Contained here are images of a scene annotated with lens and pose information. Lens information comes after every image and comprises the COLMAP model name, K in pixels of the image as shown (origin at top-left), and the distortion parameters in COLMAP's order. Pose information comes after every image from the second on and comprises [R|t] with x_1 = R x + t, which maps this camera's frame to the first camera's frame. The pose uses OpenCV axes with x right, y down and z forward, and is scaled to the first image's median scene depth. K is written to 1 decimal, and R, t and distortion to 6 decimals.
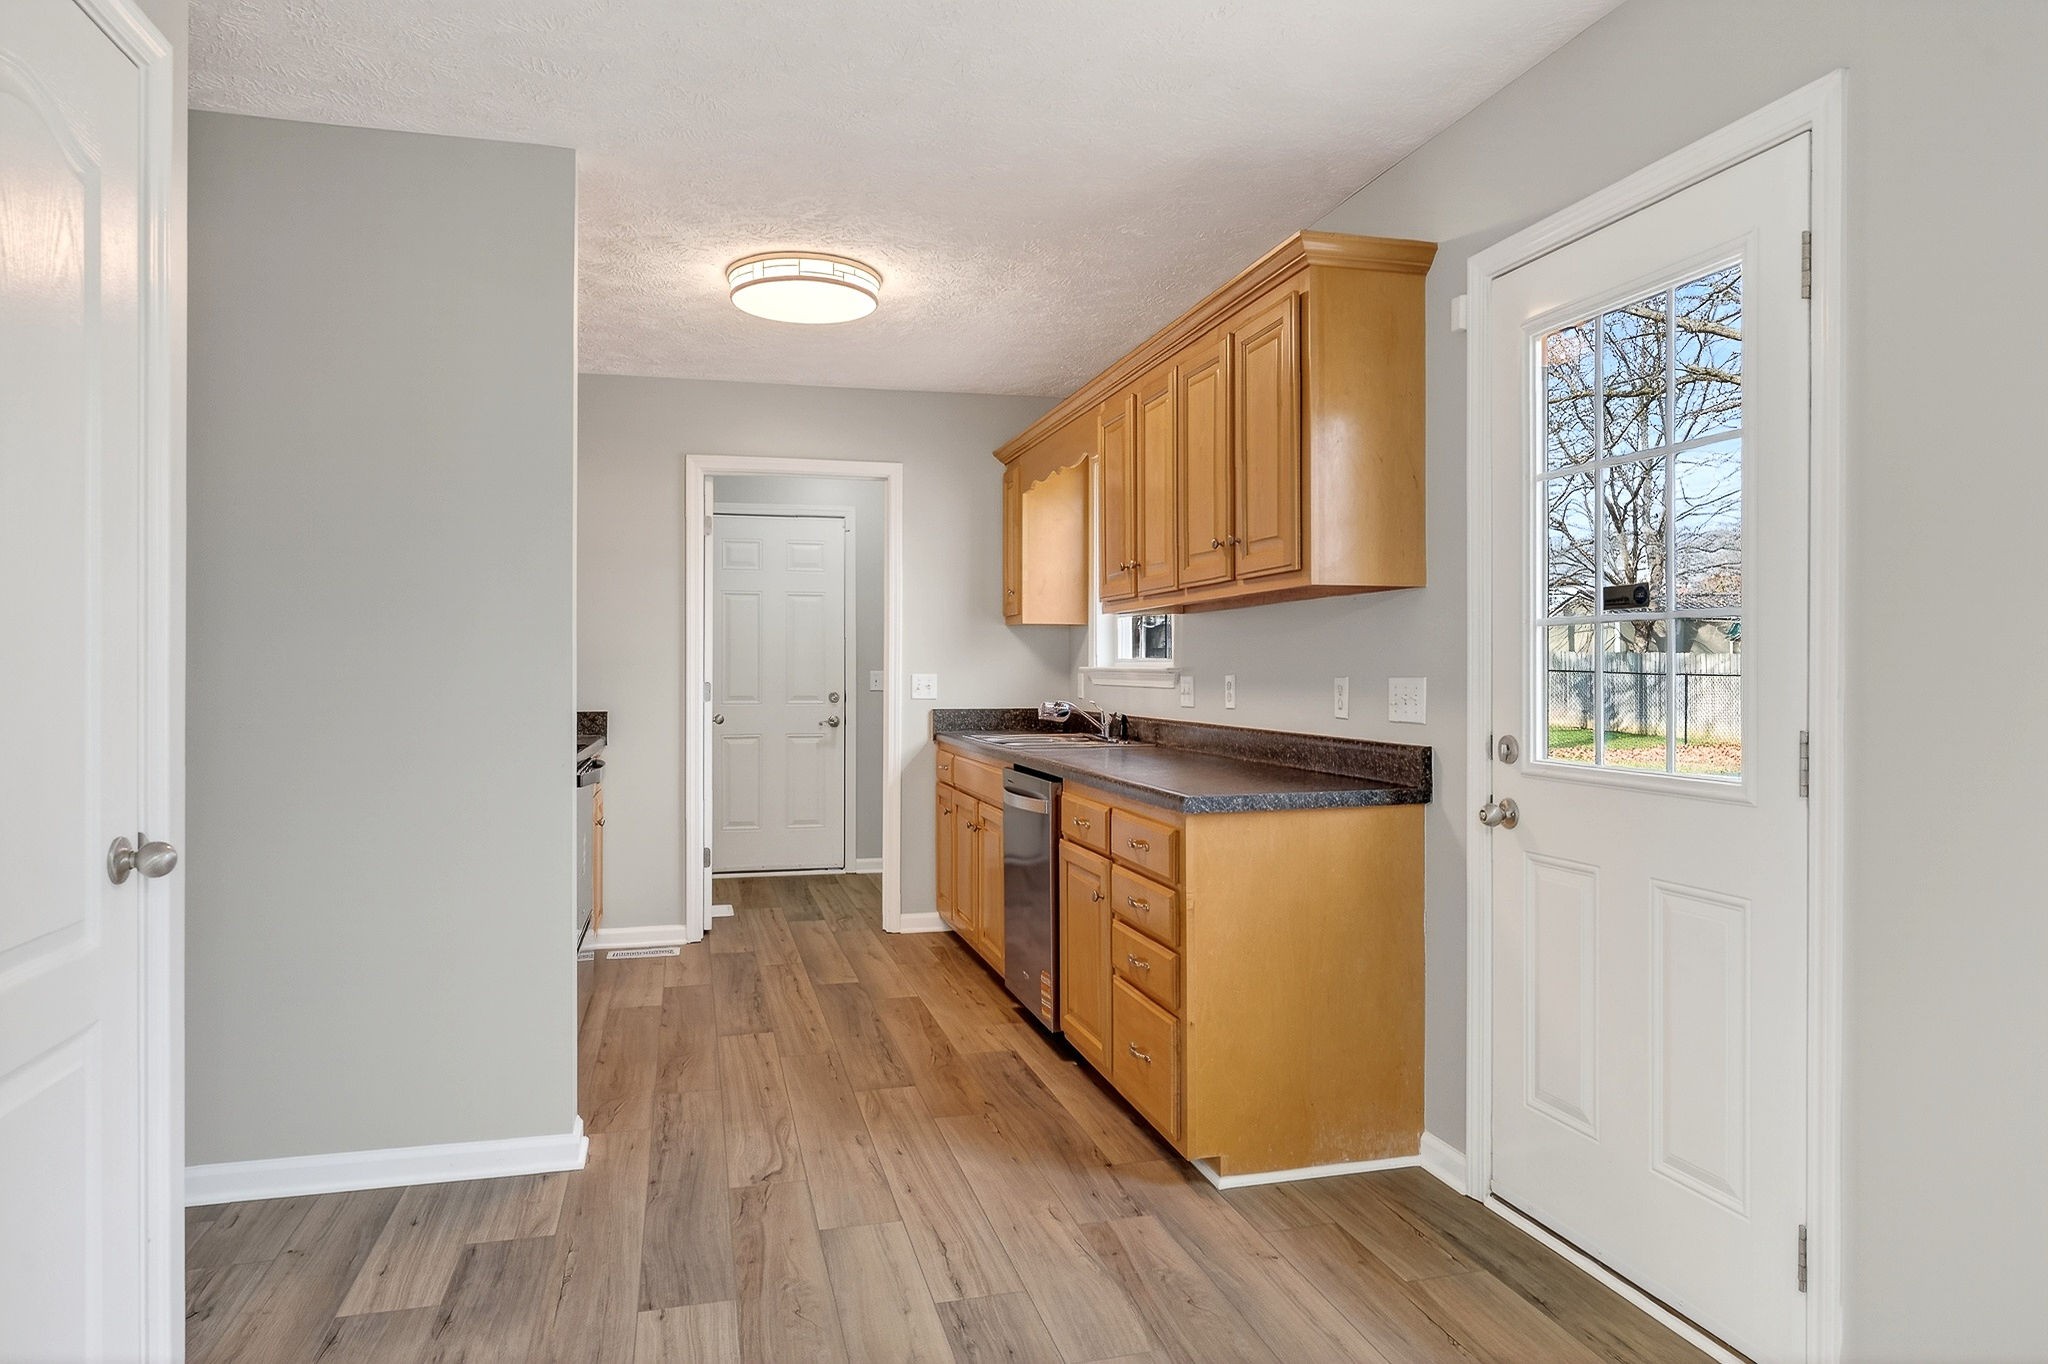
lens RADIAL K [[1238.3, 0, 1024.0], [0, 1238.3, 682.0], [0, 0, 1]] dist [-0.005003, -0.001541]
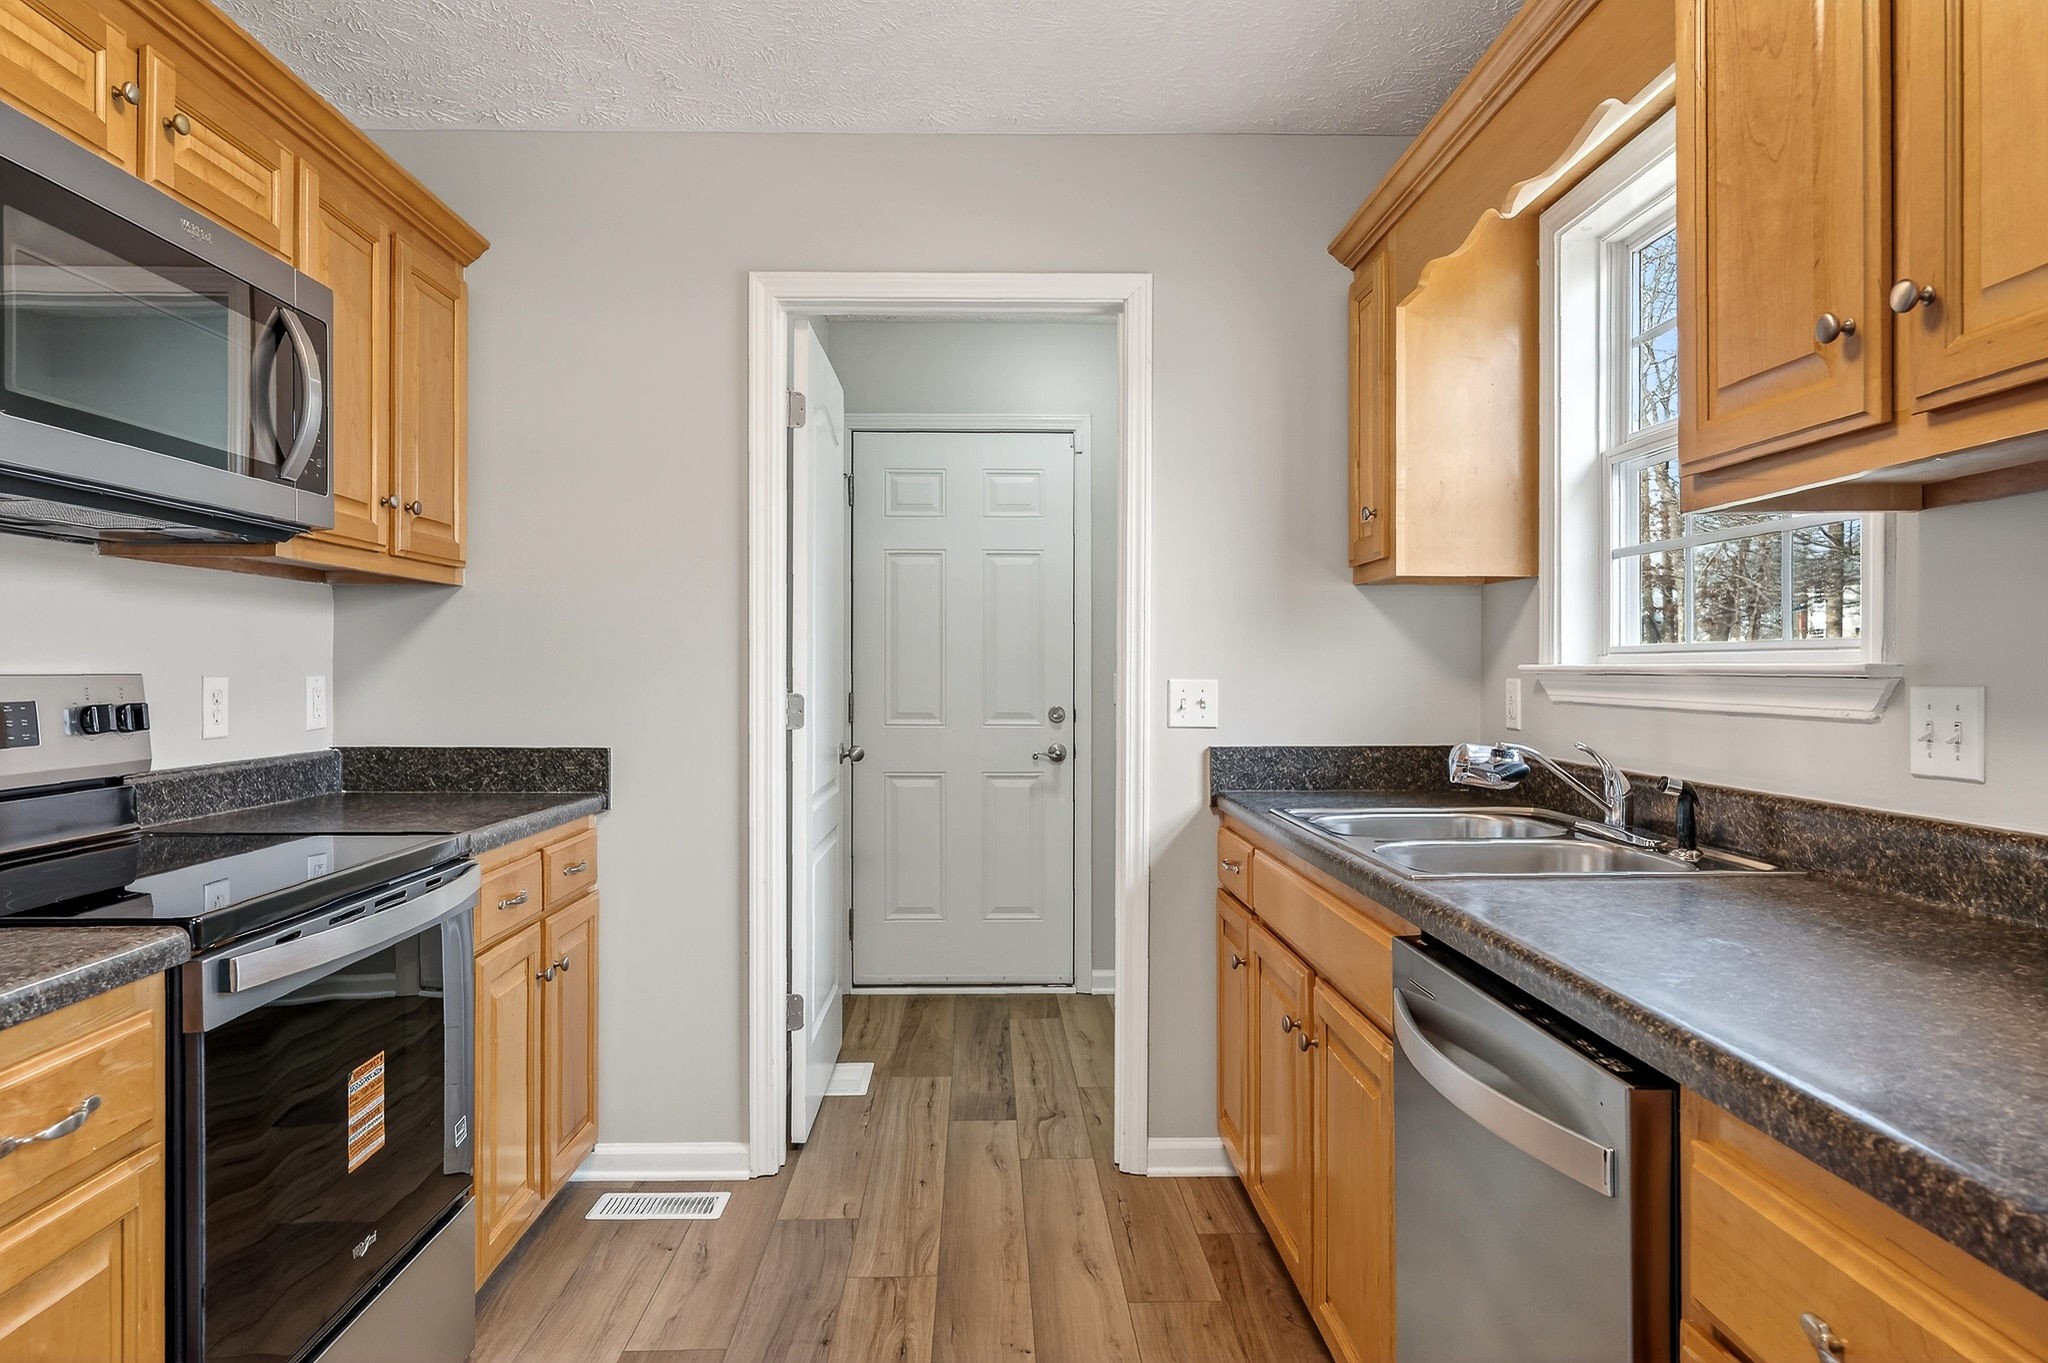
lens RADIAL K [[1238.3, 0, 1024.0], [0, 1238.3, 681.5], [0, 0, 1]] dist [-0.005003, -0.001541]
pose [[0.973039, 0.000287, -0.230639, -0.030325], [-0.000819, 0.999997, -0.002210, -0.004353], [0.230637, 0.002339, 0.973037, 0.484537]]
